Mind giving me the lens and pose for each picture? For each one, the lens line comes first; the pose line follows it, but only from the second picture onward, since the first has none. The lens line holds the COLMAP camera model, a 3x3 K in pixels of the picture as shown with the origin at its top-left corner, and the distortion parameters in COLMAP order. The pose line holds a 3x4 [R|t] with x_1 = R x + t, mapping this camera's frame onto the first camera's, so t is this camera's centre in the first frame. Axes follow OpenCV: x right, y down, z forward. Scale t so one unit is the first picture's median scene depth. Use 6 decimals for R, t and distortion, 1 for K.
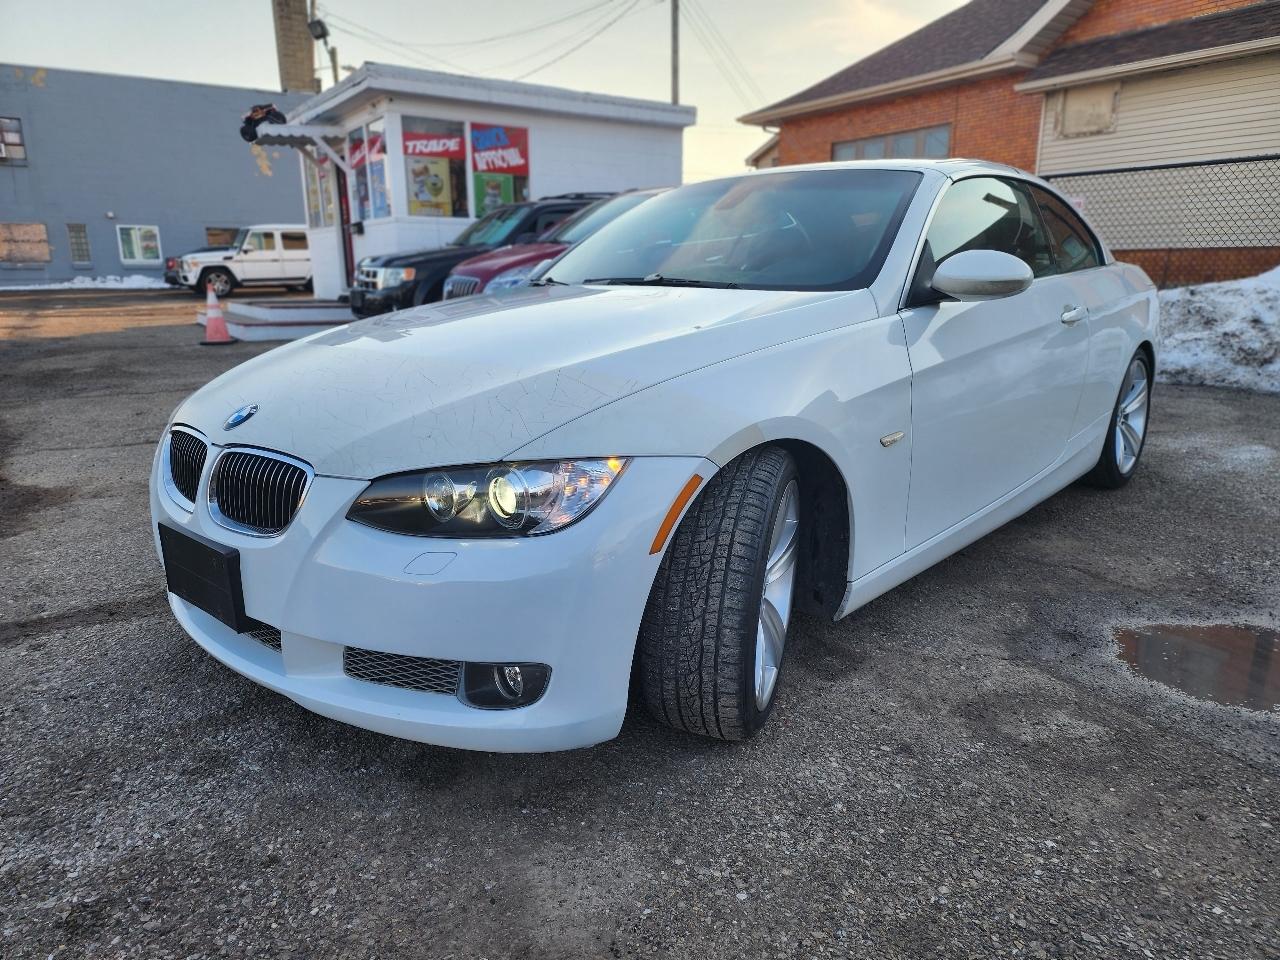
lens RADIAL K [[845.4, 0, 645.4], [0, 845.4, 474.5], [0, 0, 1]] dist [0.059830, -0.043711]
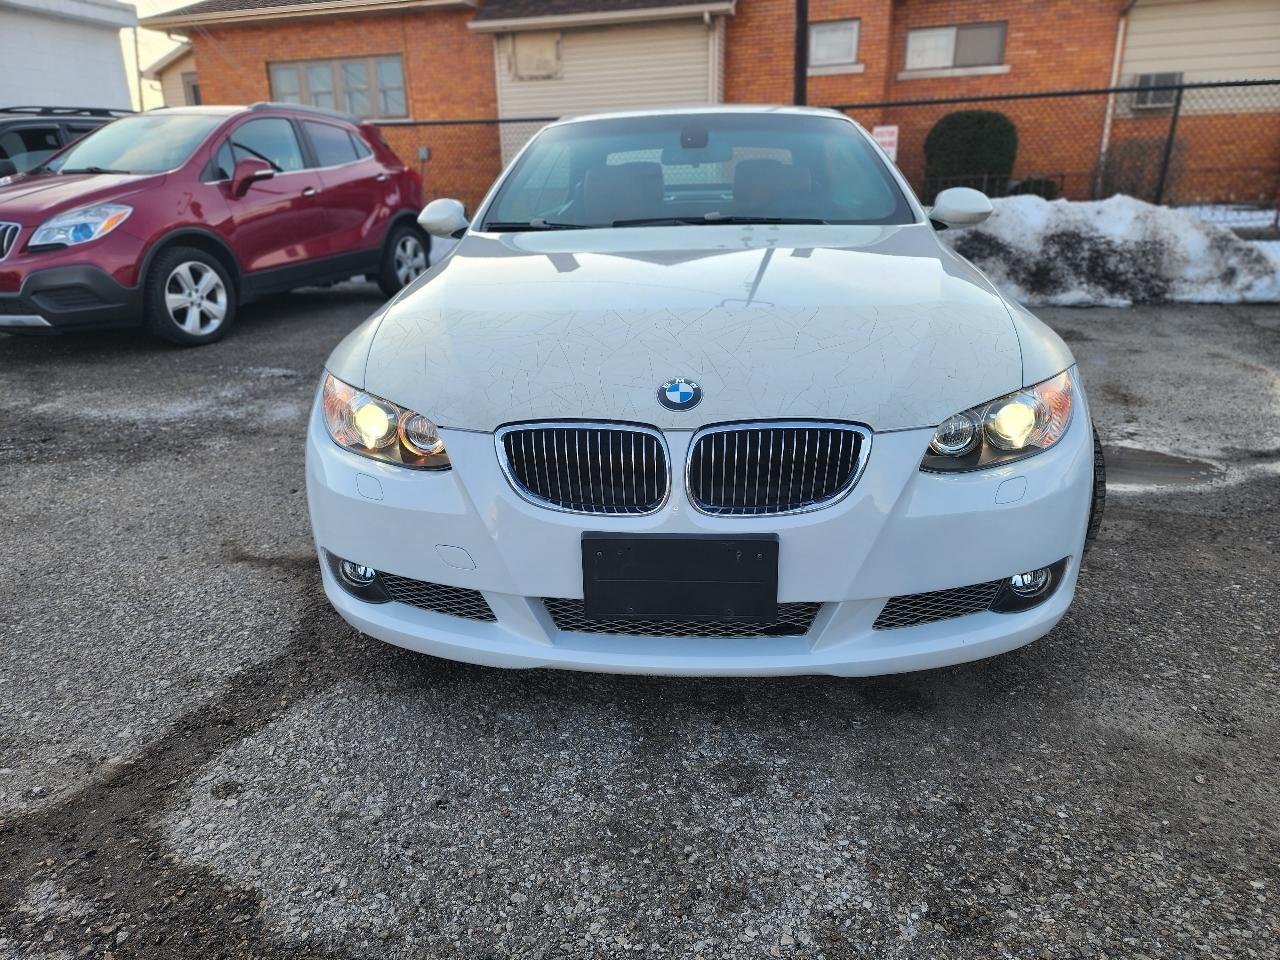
lens RADIAL K [[845.4, 0, 637.3], [0, 845.4, 475.9], [0, 0, 1]] dist [0.059830, -0.043711]
pose [[0.790381, -0.198825, 0.579454, -0.371526], [0.156180, 0.980011, 0.123234, -0.035900], [-0.592373, -0.006902, 0.805634, 0.121792]]
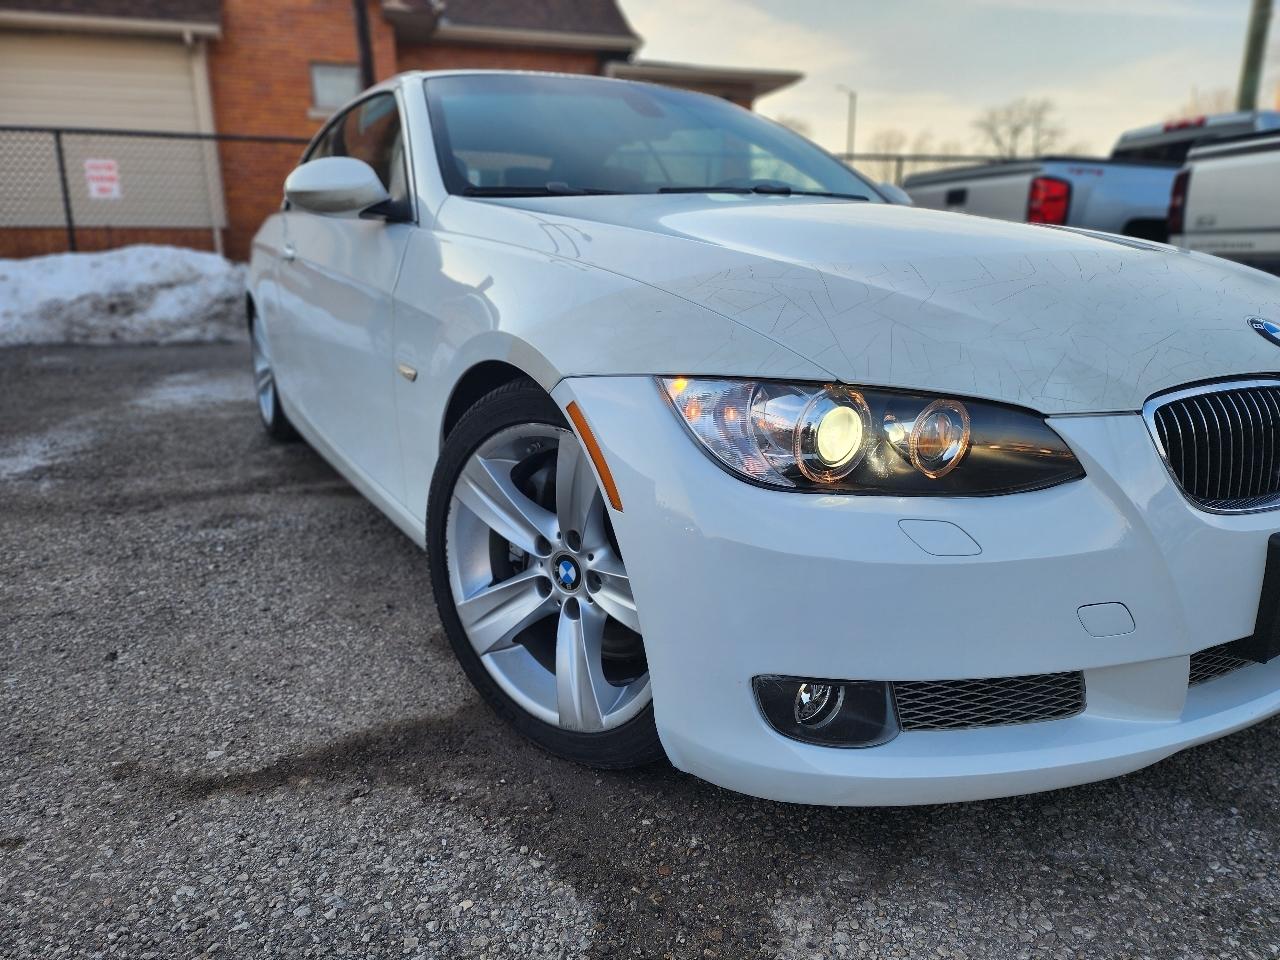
lens RADIAL K [[845.4, 0, 639.1], [0, 845.4, 479.8], [0, 0, 1]] dist [0.059830, -0.043711]
pose [[0.291437, -0.241216, 0.925678, -0.458409], [0.227915, 0.957327, 0.177708, -0.070086], [-0.929042, 0.159185, 0.333977, 0.458388]]
